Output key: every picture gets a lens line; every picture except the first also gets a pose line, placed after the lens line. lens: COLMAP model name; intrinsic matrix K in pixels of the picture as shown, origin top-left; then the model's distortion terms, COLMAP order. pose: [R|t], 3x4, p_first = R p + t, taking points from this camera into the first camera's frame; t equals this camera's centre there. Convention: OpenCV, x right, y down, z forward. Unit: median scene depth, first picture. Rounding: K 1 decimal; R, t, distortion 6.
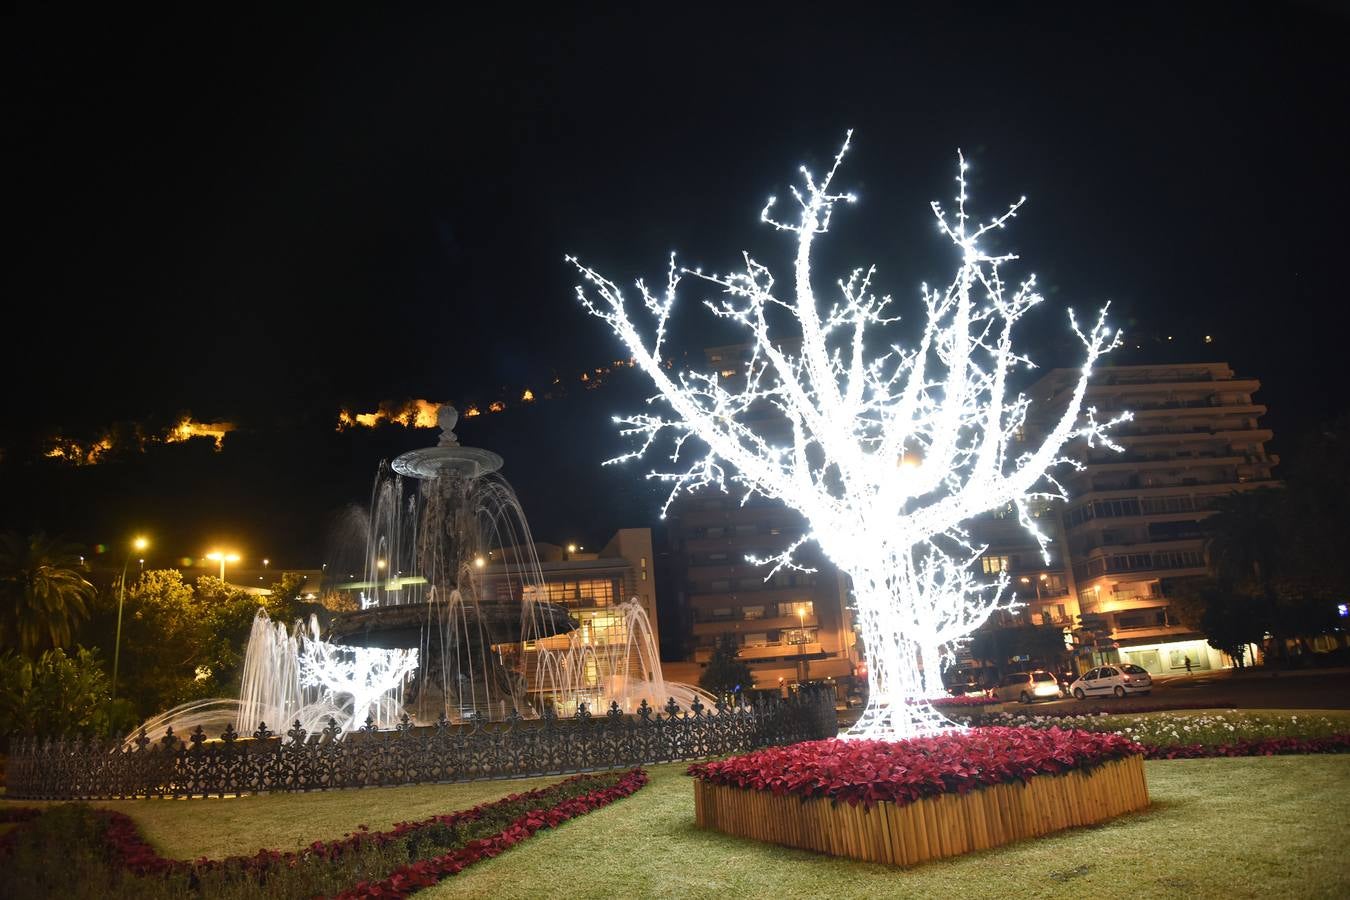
lens RADIAL K [[949.2, 0, 675.0], [0, 949.2, 450.0], [0, 0, 1]] dist [-0.105964, 0.062147]
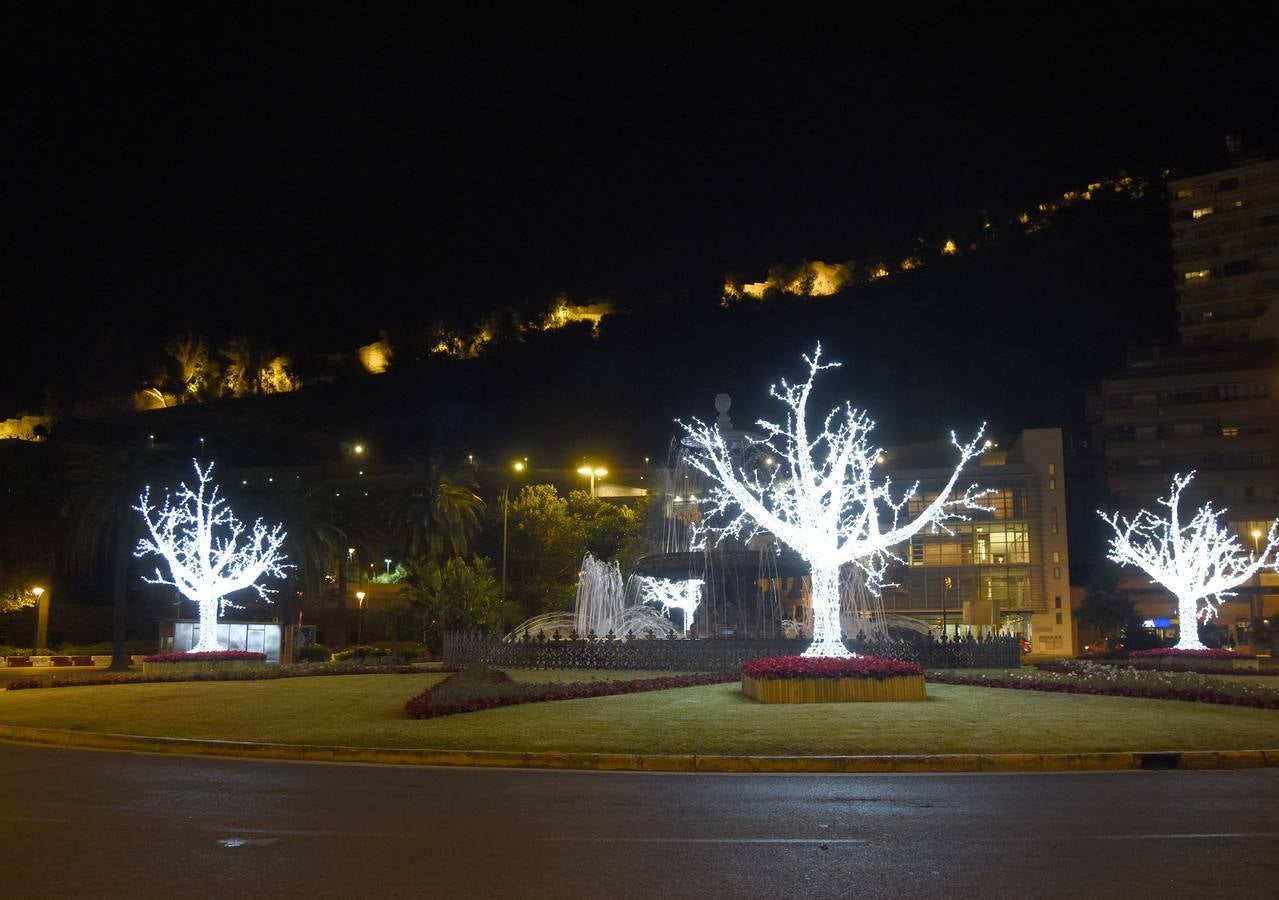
lens RADIAL K [[1382.2, 0, 639.5], [0, 1382.2, 450.0], [0, 0, 1]] dist [-0.012023, 0.005279]
pose [[0.901514, 0.012610, -0.432565, 0.265297], [0.049914, 0.989874, 0.132884, -0.128046], [0.429861, -0.141388, 0.891756, -0.410383]]
